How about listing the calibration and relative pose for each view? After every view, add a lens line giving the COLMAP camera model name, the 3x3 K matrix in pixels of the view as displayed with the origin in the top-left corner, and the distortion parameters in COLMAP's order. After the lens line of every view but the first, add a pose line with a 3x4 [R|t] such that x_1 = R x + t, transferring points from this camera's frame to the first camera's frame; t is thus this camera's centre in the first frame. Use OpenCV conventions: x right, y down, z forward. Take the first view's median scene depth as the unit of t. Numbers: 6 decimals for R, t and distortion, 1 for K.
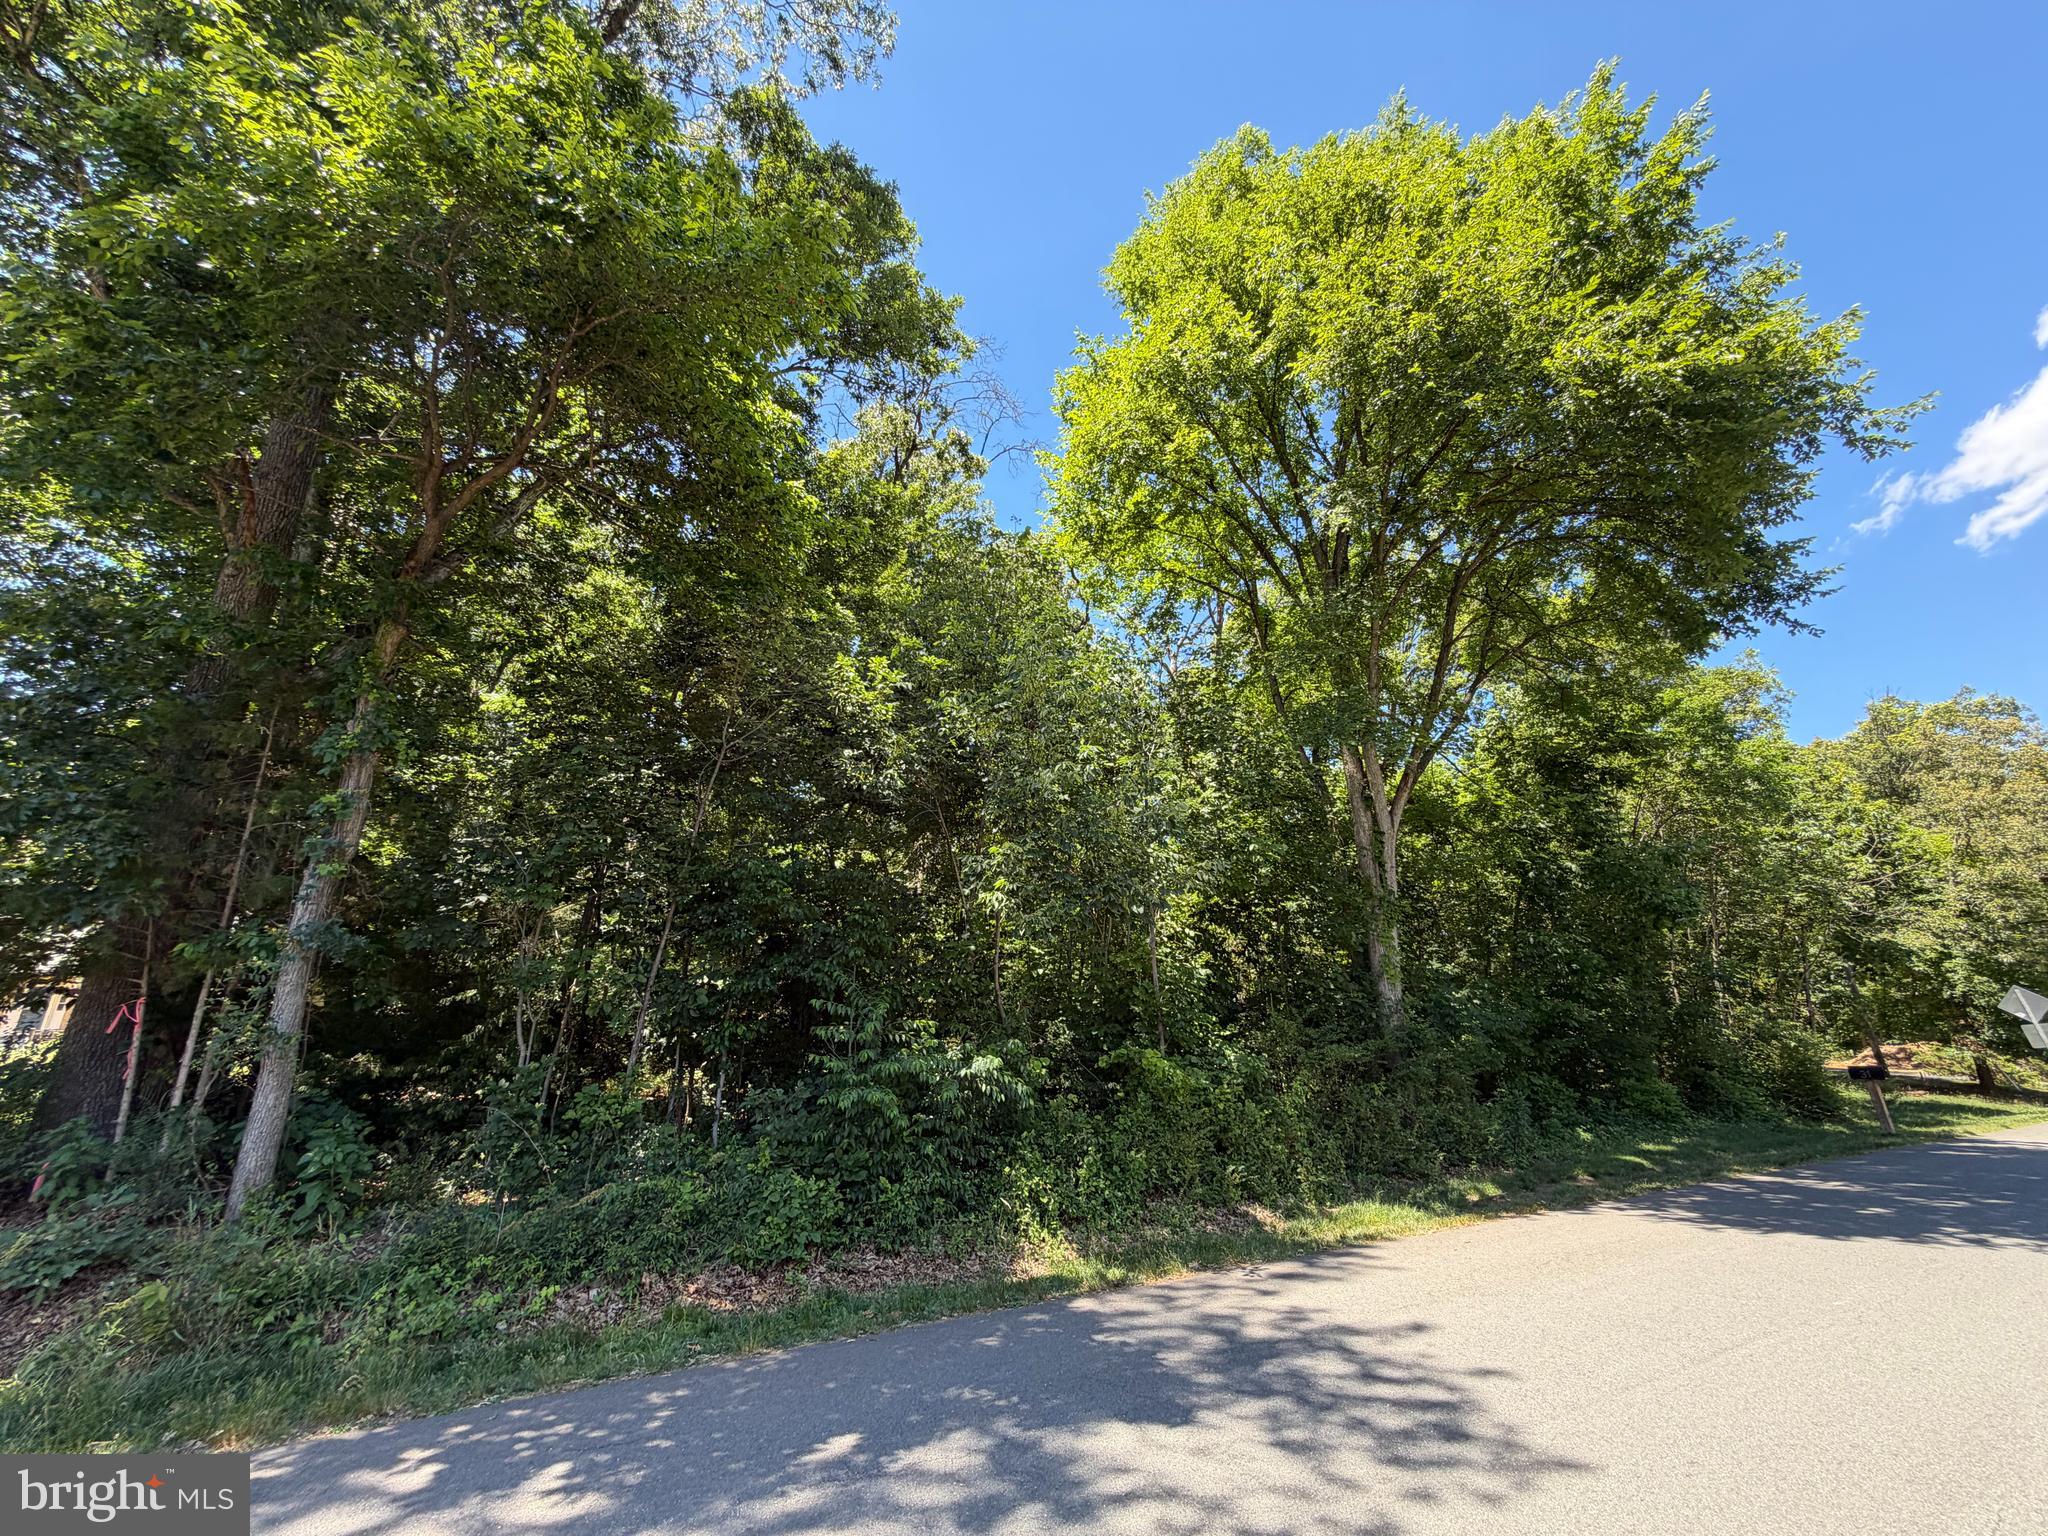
lens RADIAL K [[822.8, 0, 1014.3], [0, 822.8, 780.2], [0, 0, 1]] dist [0.001171, 0.000568]
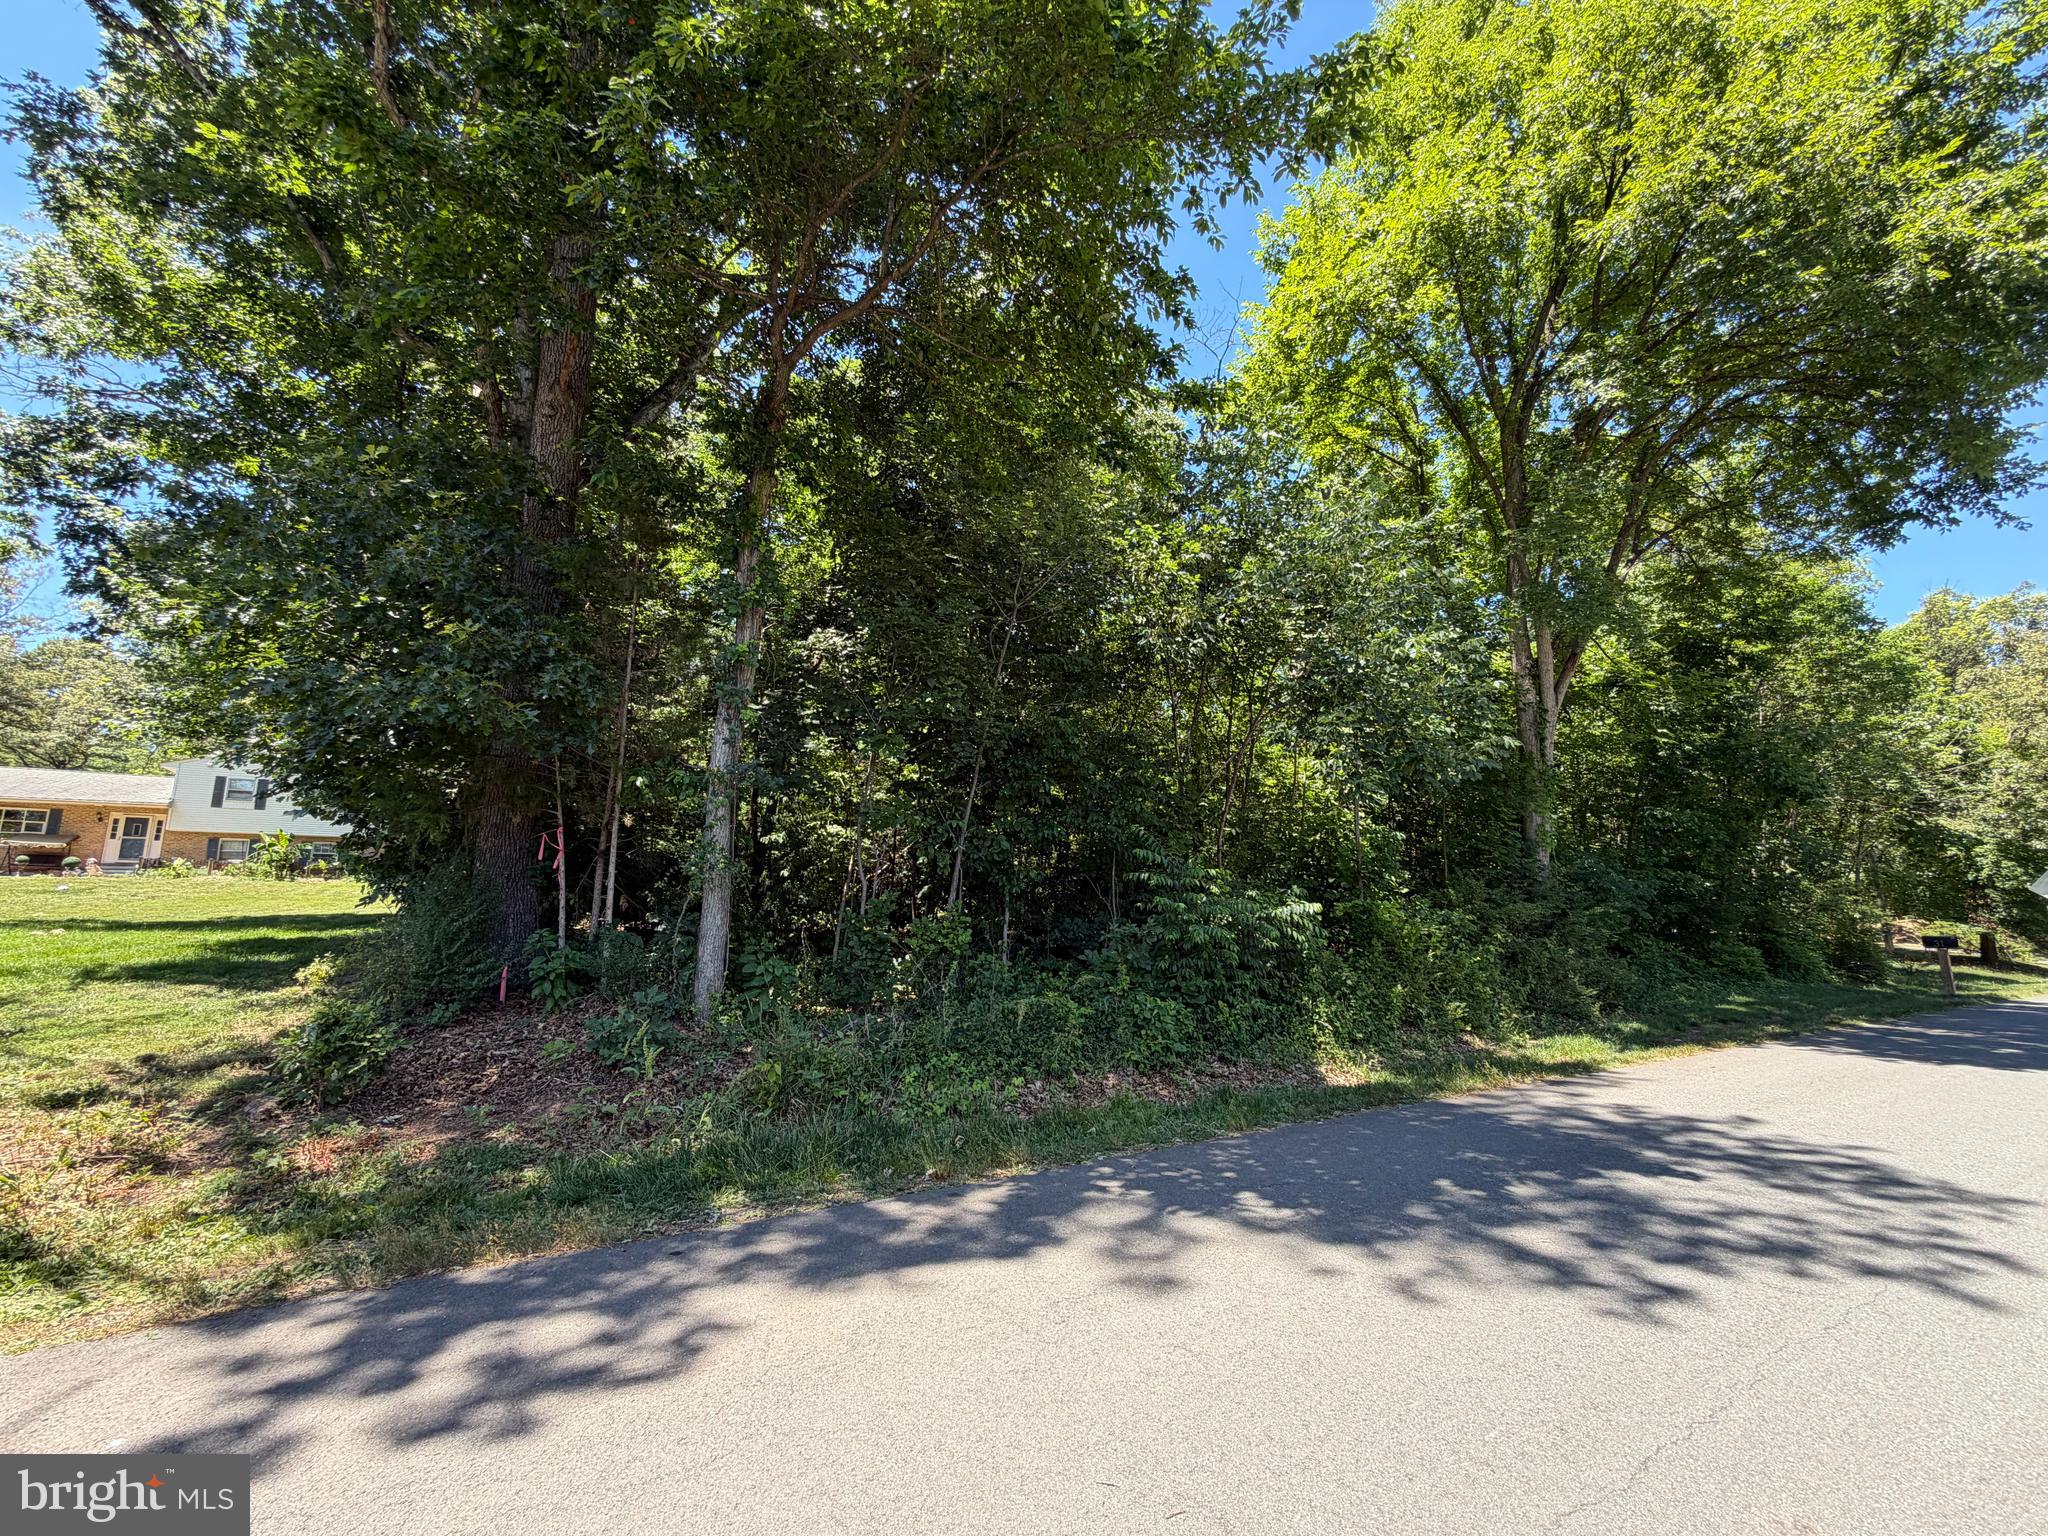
lens RADIAL K [[822.8, 0, 1035.3], [0, 822.8, 777.1], [0, 0, 1]] dist [0.001171, 0.000568]
pose [[0.999389, 0.027937, 0.021025, -0.228588], [-0.030891, 0.987170, 0.156656, 0.005008], [-0.016379, -0.157210, 0.987429, -0.032545]]
